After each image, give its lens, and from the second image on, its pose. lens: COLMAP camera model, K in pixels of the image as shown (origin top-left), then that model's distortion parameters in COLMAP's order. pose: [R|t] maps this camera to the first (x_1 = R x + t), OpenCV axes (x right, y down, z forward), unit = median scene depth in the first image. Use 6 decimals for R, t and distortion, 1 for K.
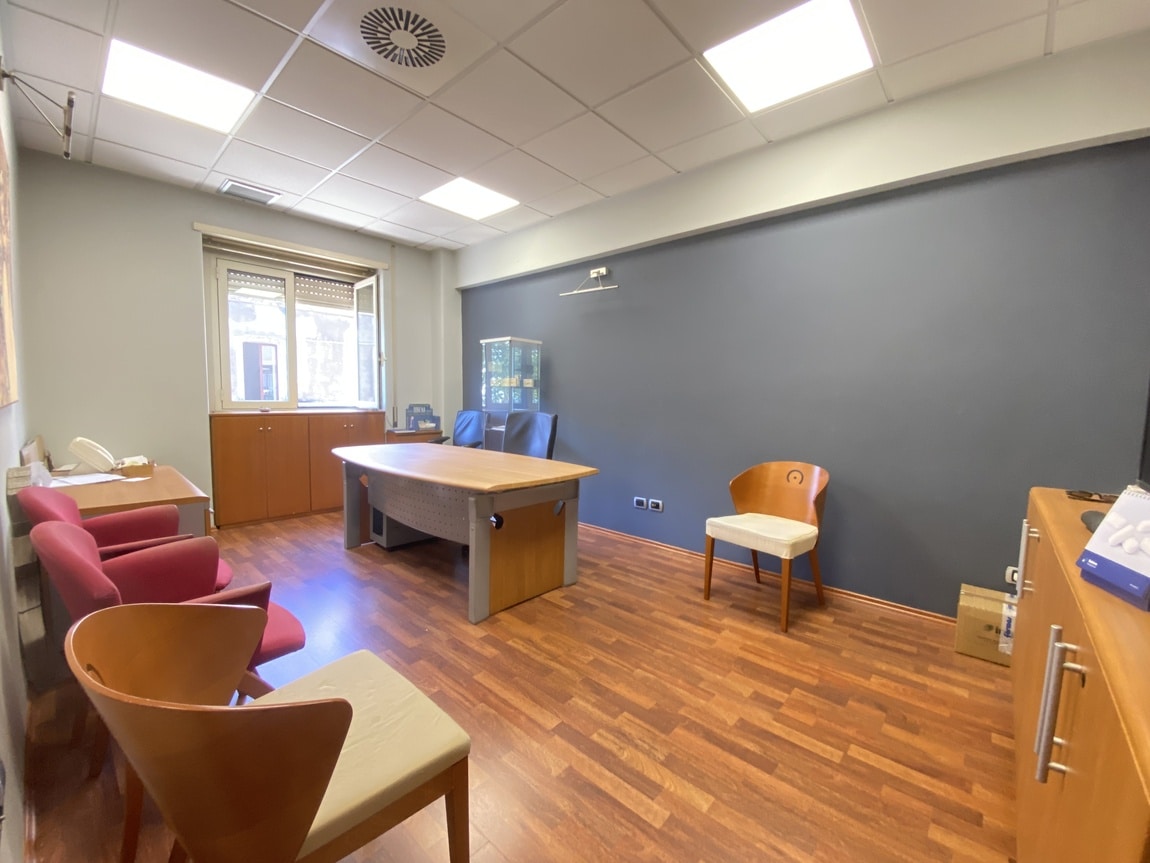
lens RADIAL K [[470.3, 0, 570.7], [0, 470.3, 432.9], [0, 0, 1]] dist [0.021509, -0.020984]
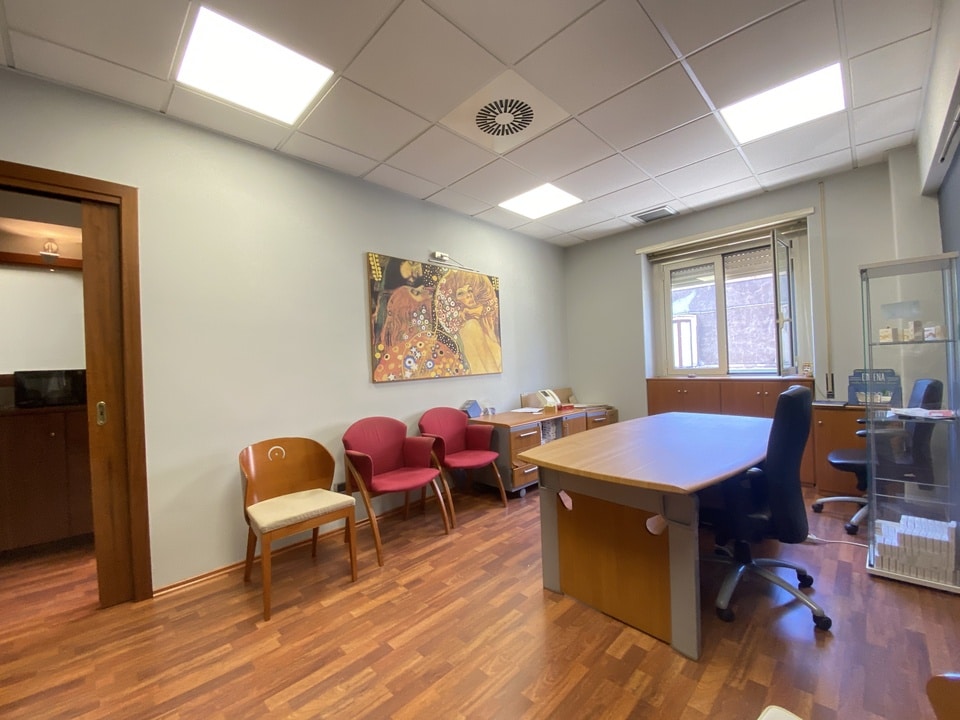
lens RADIAL K [[392.6, 0, 476.4], [0, 392.6, 361.2], [0, 0, 1]] dist [0.021509, -0.020984]
pose [[-0.061973, -0.019101, -0.997895, 0.666494], [-0.042434, 0.998963, -0.016486, -0.076222], [0.997175, 0.041323, -0.062719, 0.843267]]
